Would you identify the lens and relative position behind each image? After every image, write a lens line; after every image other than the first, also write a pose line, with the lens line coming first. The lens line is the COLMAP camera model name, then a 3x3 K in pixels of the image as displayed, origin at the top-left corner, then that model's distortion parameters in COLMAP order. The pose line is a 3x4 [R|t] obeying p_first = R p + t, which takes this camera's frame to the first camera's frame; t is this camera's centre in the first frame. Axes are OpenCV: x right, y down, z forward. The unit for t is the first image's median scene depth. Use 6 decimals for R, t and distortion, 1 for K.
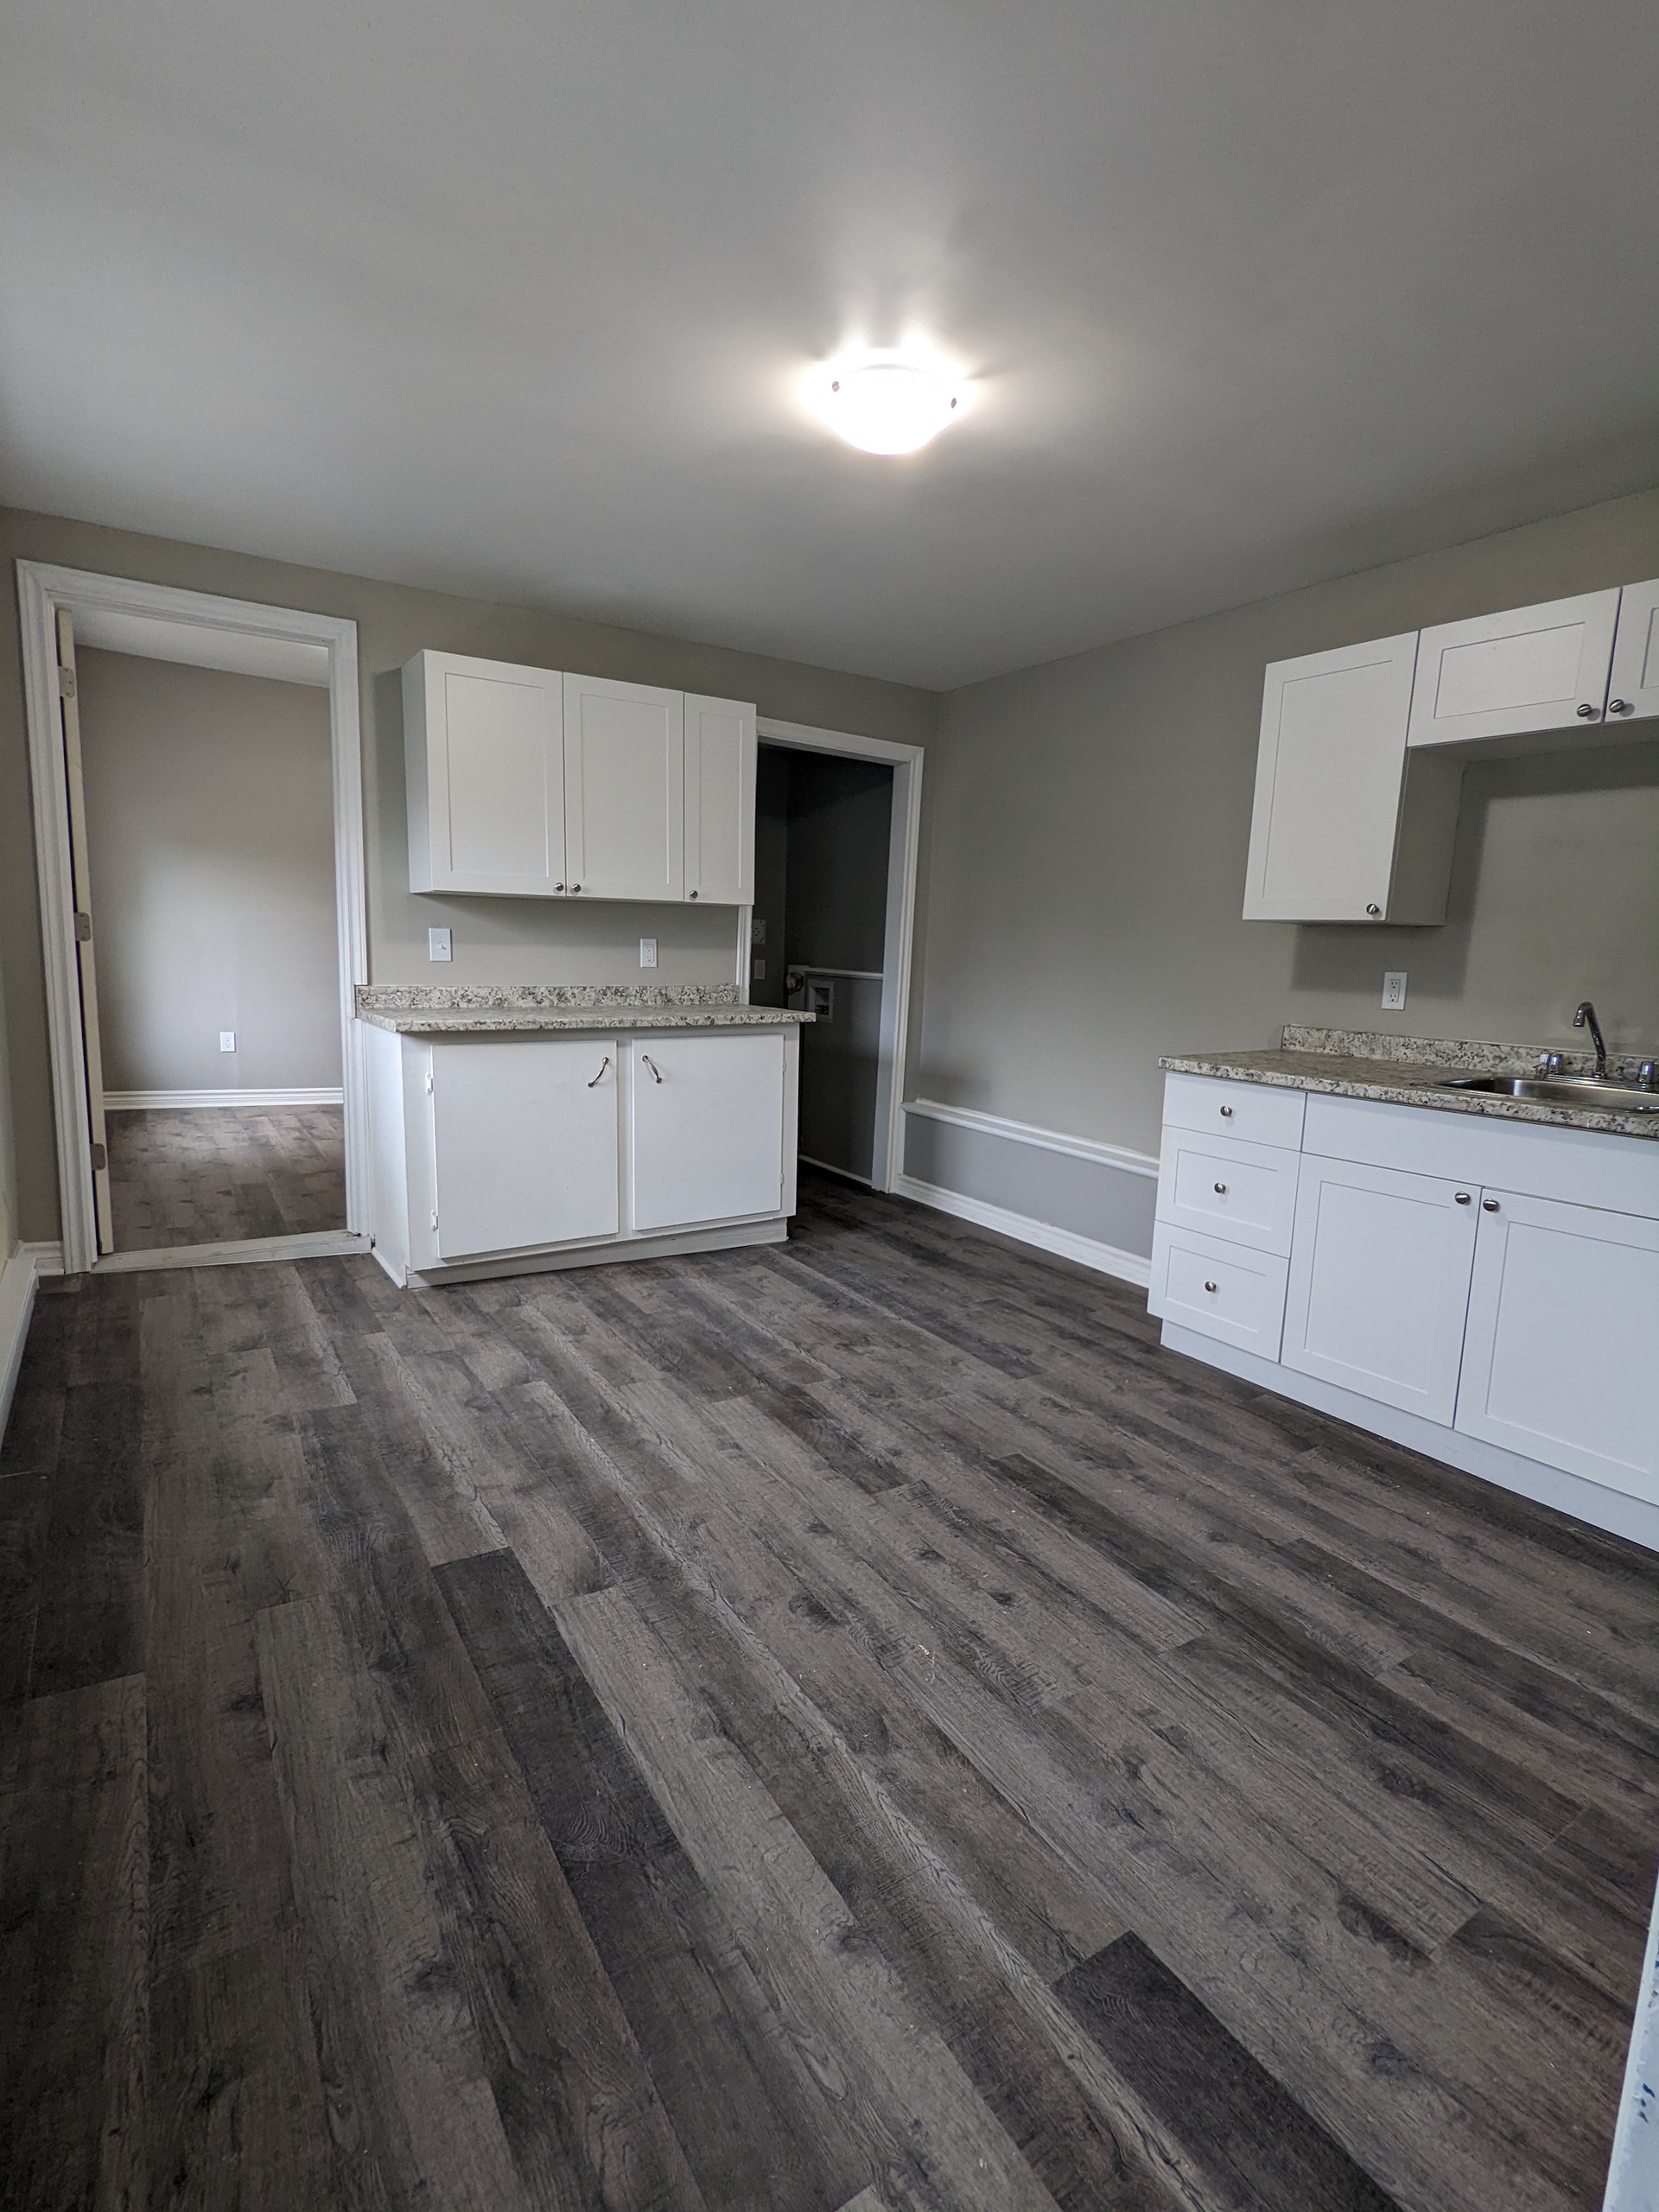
lens RADIAL K [[1053.3, 0, 836.8], [0, 1053.3, 1103.1], [0, 0, 1]] dist [0.003859, 0.001731]
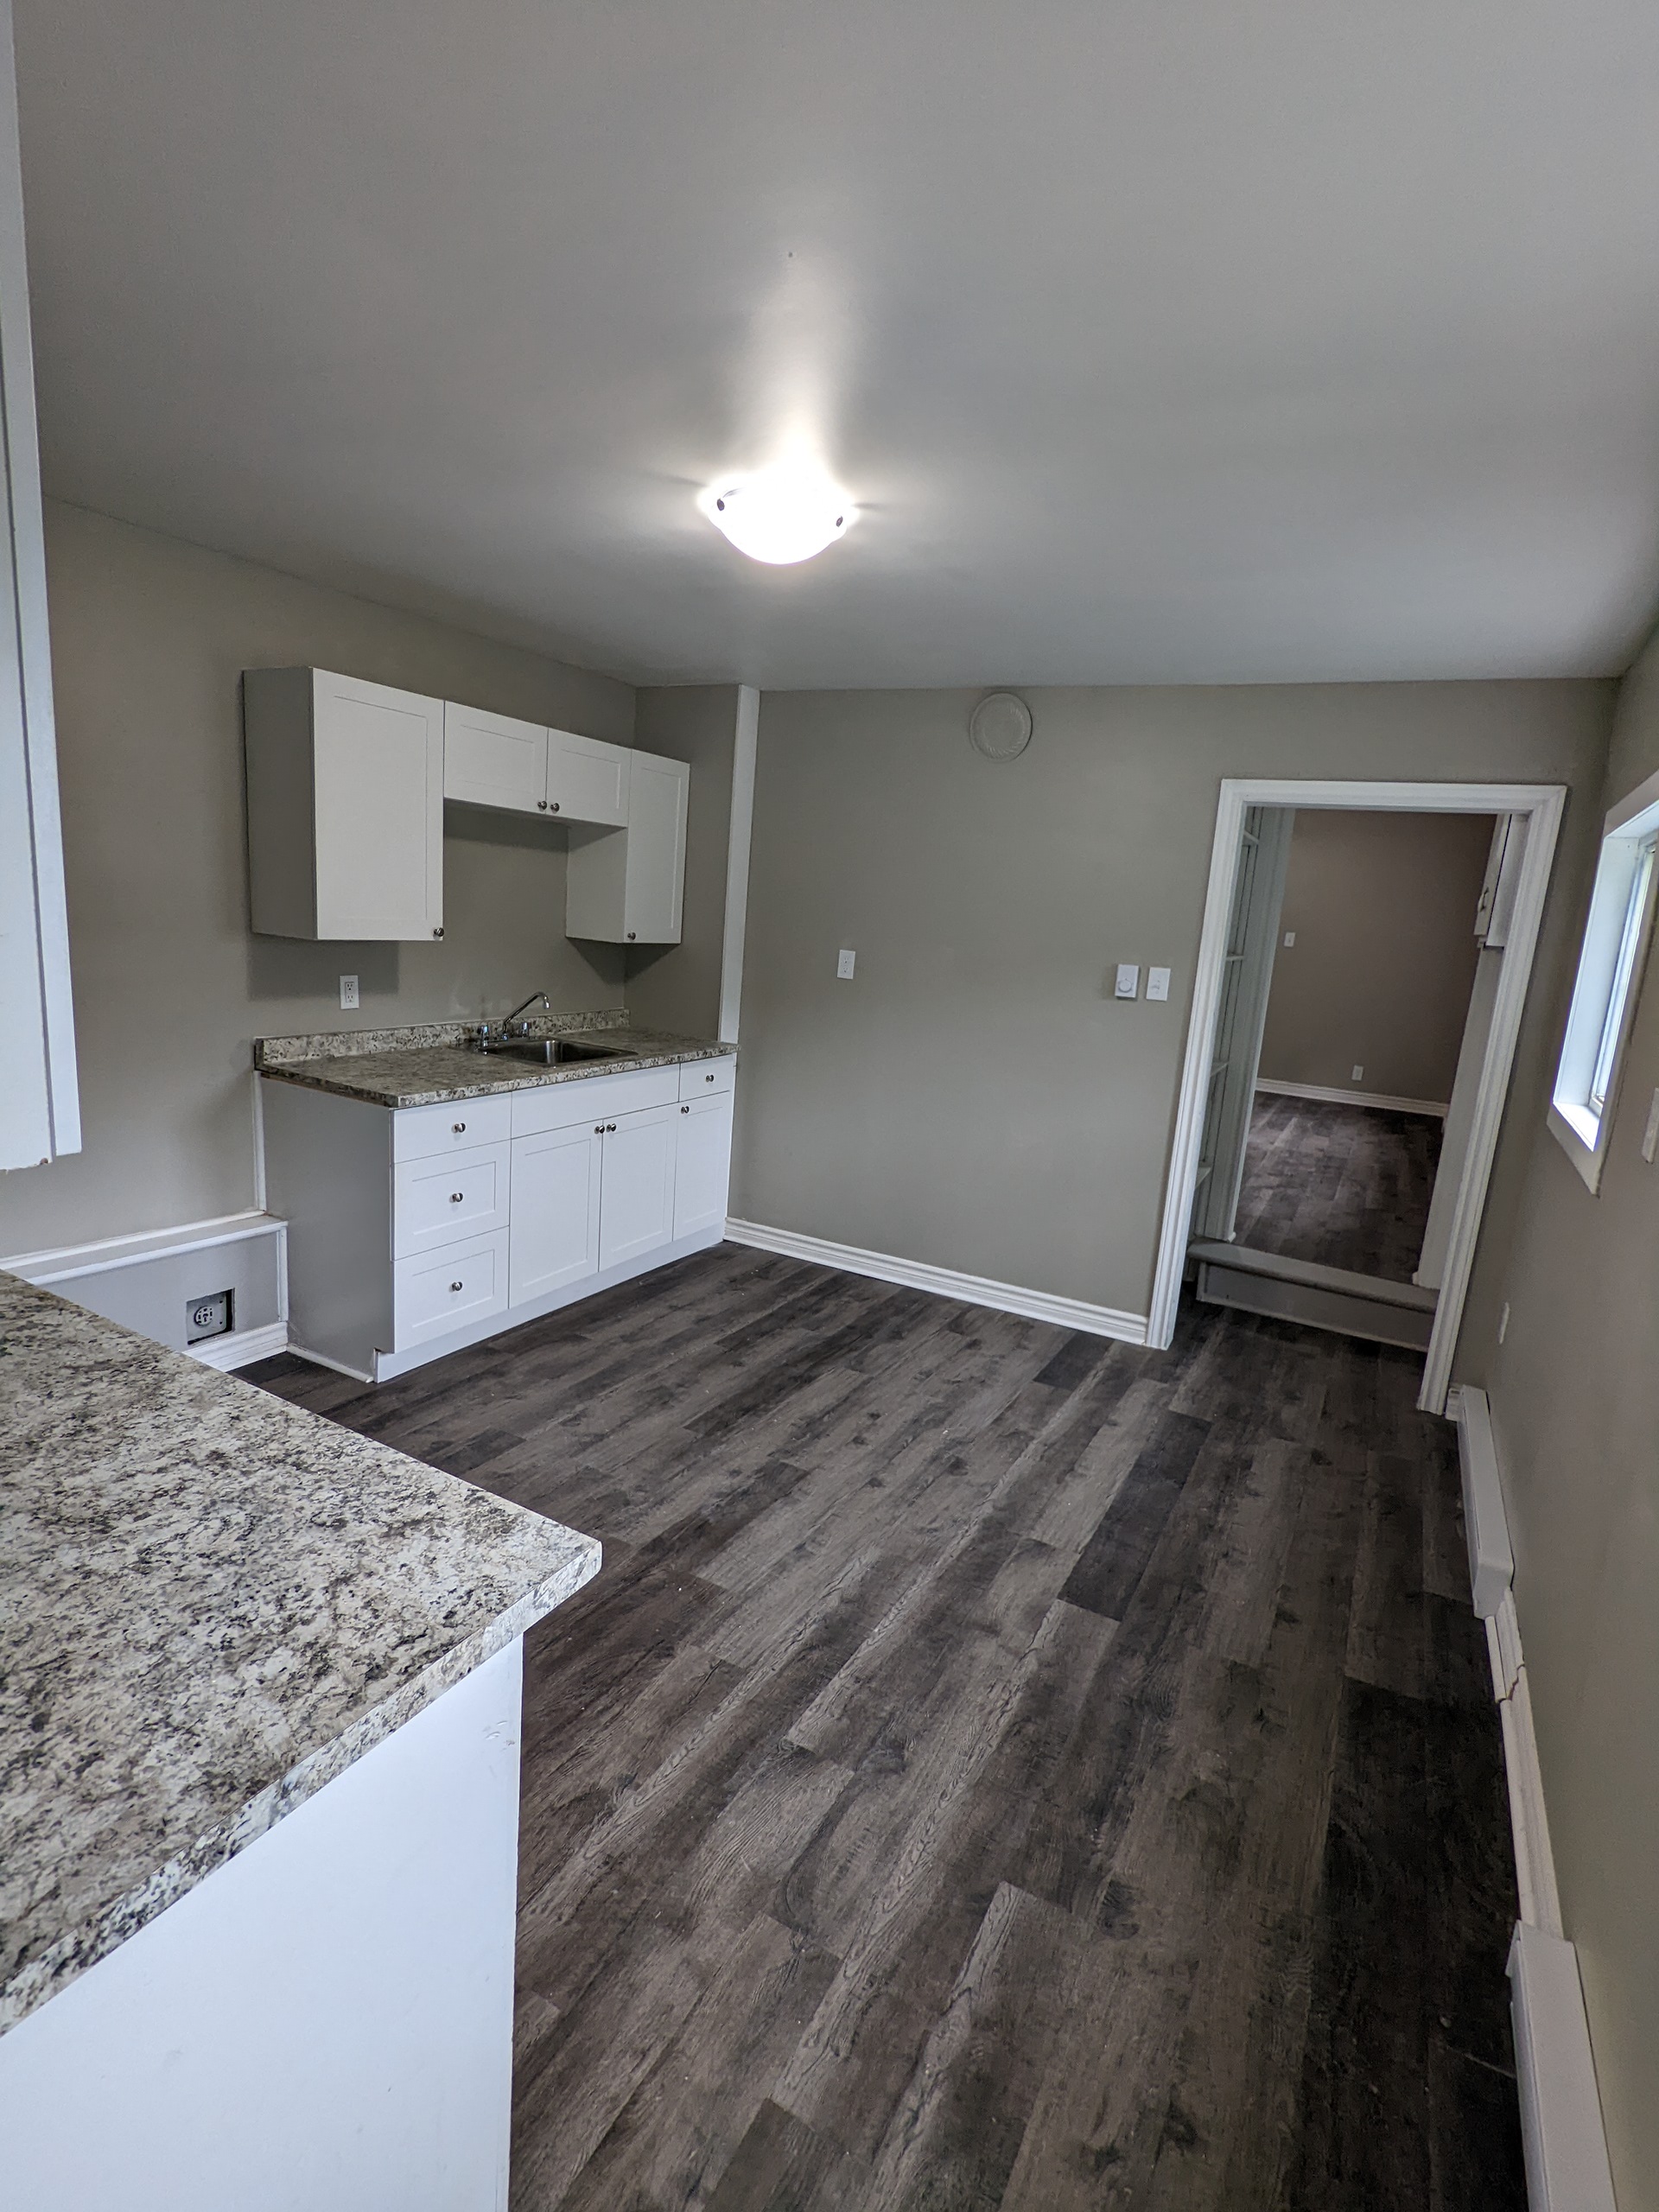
lens RADIAL K [[1053.3, 0, 836.4], [0, 1053.3, 1106.4], [0, 0, 1]] dist [0.003859, 0.001731]
pose [[-0.460197, -0.236231, 0.855812, -0.935740], [0.041764, 0.957123, 0.286655, -0.392615], [-0.886834, 0.167660, -0.430599, 1.422177]]
